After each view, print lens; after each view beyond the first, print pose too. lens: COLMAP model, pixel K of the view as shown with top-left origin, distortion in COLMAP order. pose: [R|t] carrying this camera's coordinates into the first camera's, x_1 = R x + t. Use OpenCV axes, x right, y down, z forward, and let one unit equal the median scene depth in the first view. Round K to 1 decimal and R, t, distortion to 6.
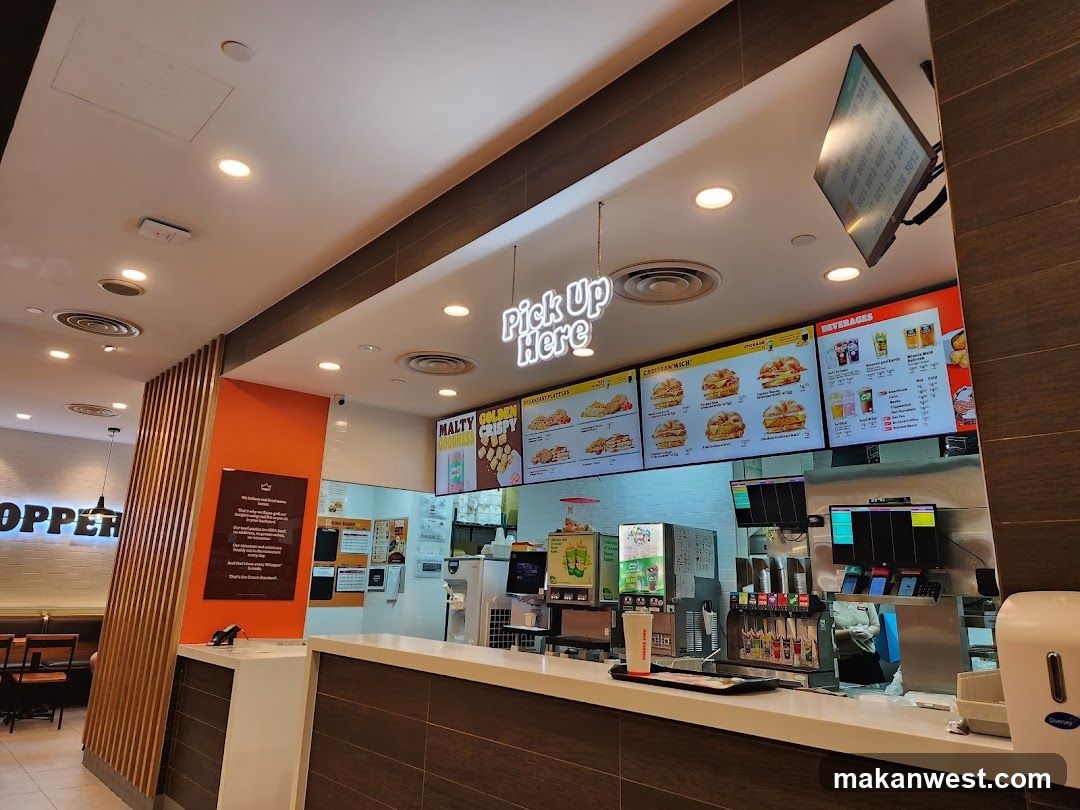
lens RADIAL K [[727.4, 0, 544.6], [0, 727.4, 402.7], [0, 0, 1]] dist [0.033741, 0.000503]
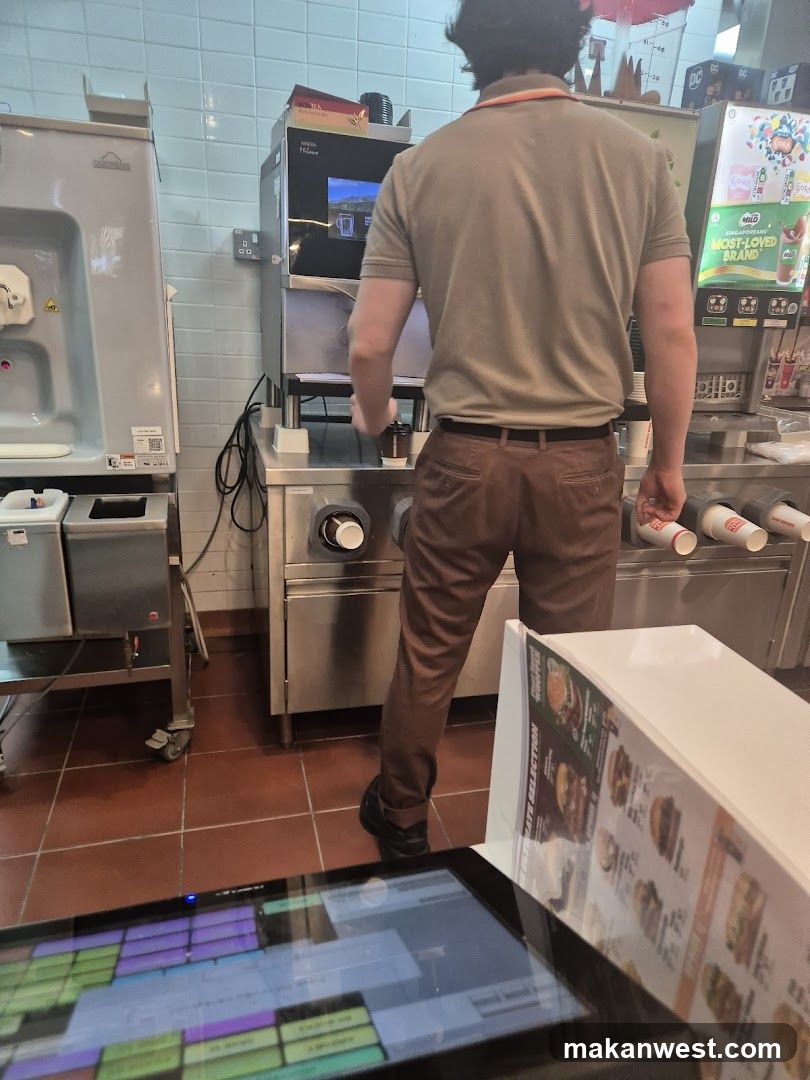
lens RADIAL K [[727.4, 0, 404.4], [0, 727.4, 541.3], [0, 0, 1]] dist [0.033741, 0.000503]
pose [[0.451061, -0.297237, 0.841543, -0.388829], [-0.248285, 0.863900, 0.438213, 0.251174], [-0.857262, -0.406604, 0.315873, 0.976895]]
